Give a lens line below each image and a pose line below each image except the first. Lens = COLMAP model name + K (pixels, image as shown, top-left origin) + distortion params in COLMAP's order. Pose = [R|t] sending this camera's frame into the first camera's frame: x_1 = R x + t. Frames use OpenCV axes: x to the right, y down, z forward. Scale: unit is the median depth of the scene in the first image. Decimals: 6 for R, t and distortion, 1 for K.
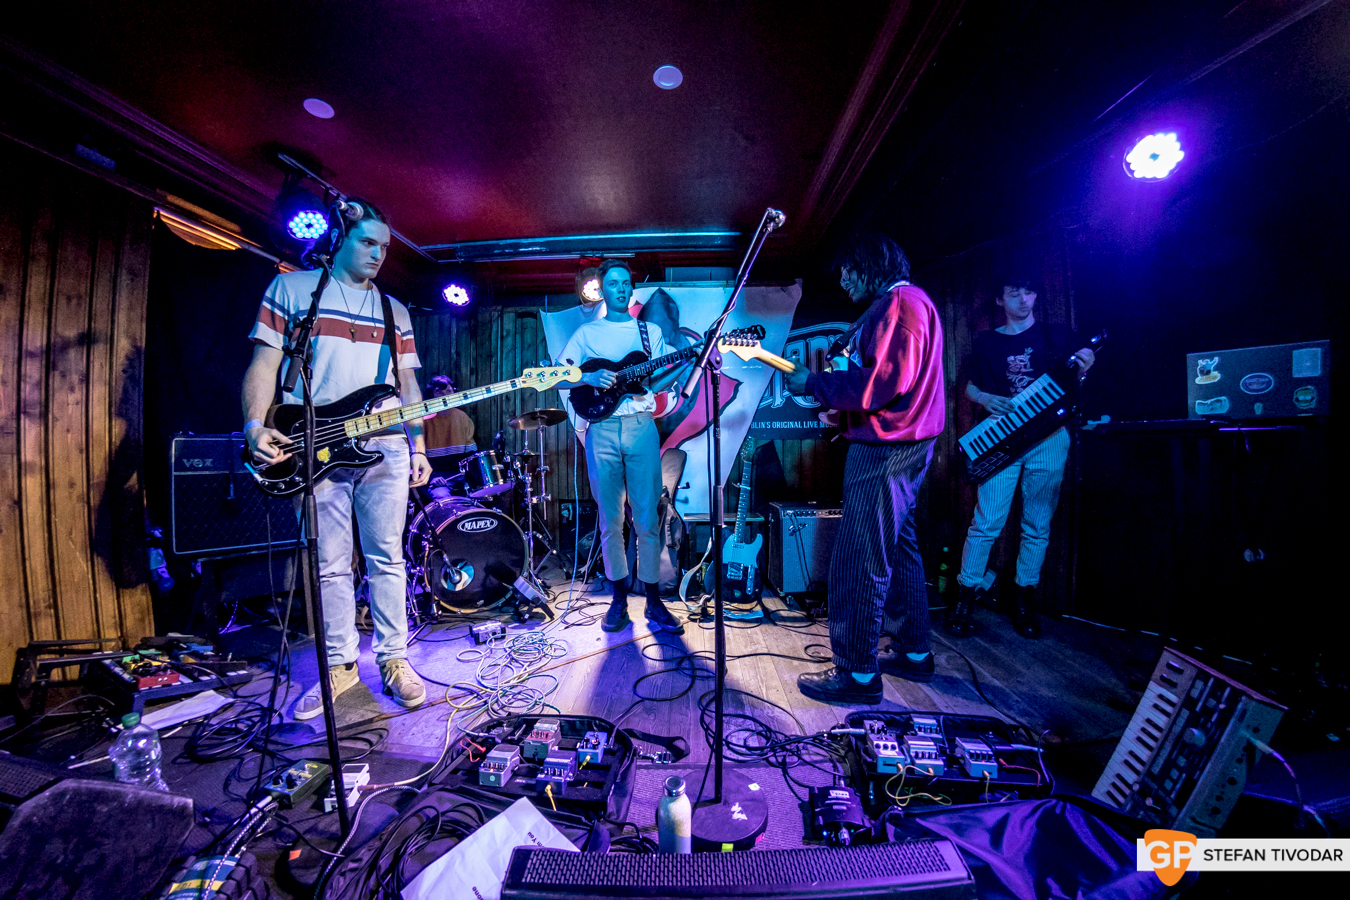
lens RADIAL K [[593.0, 0, 675.0], [0, 593.0, 450.0], [0, 0, 1]] dist [-0.000683, 0.000077]
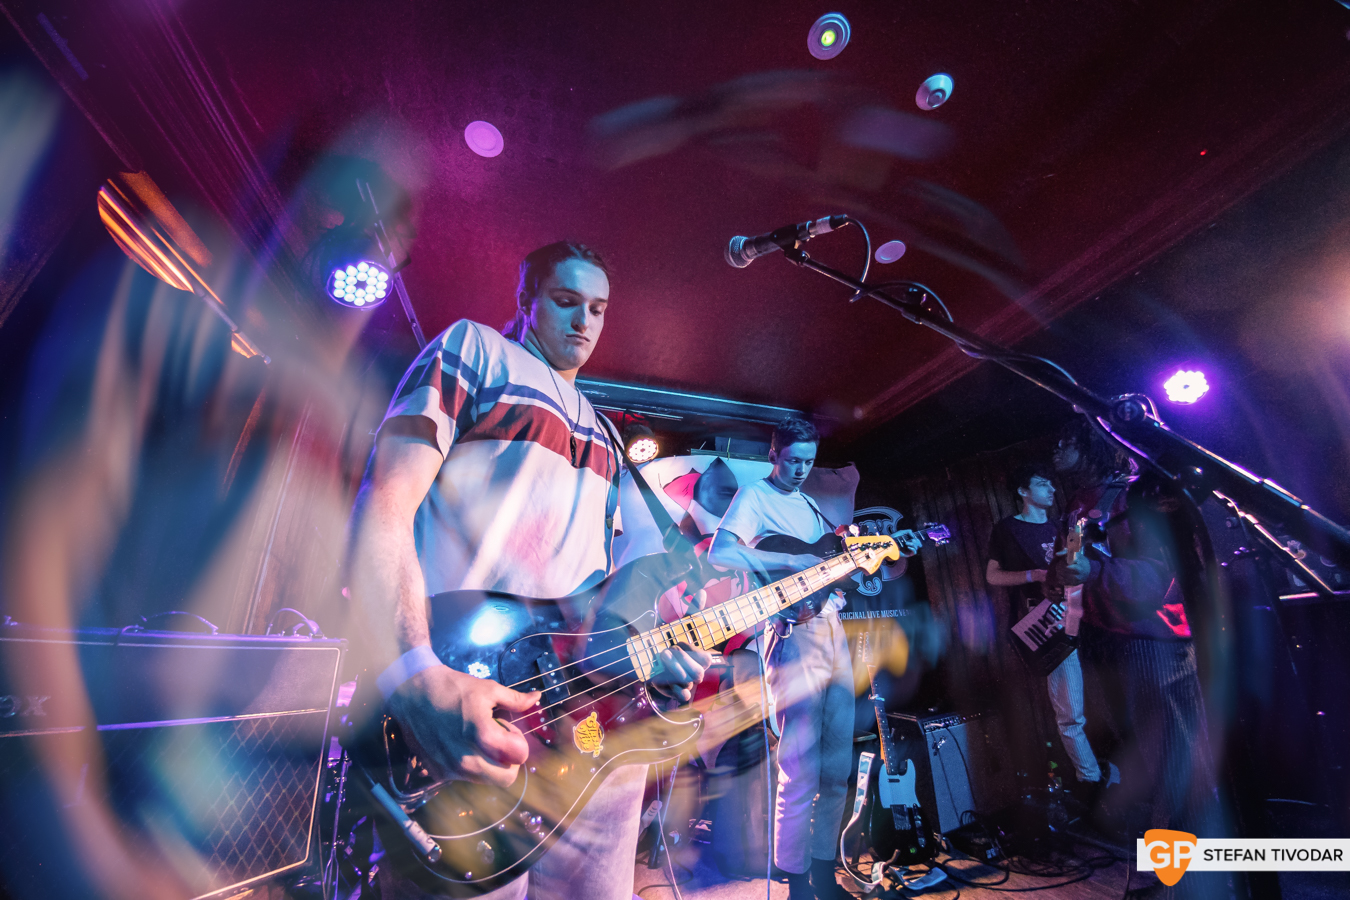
lens RADIAL K [[593.0, 0, 675.0], [0, 593.0, 450.0], [0, 0, 1]] dist [-0.000683, 0.000077]
pose [[0.847000, 0.095707, 0.522907, -0.641295], [0.080348, 0.949311, -0.303897, -0.038840], [-0.525486, 0.299415, 0.796376, 0.450906]]
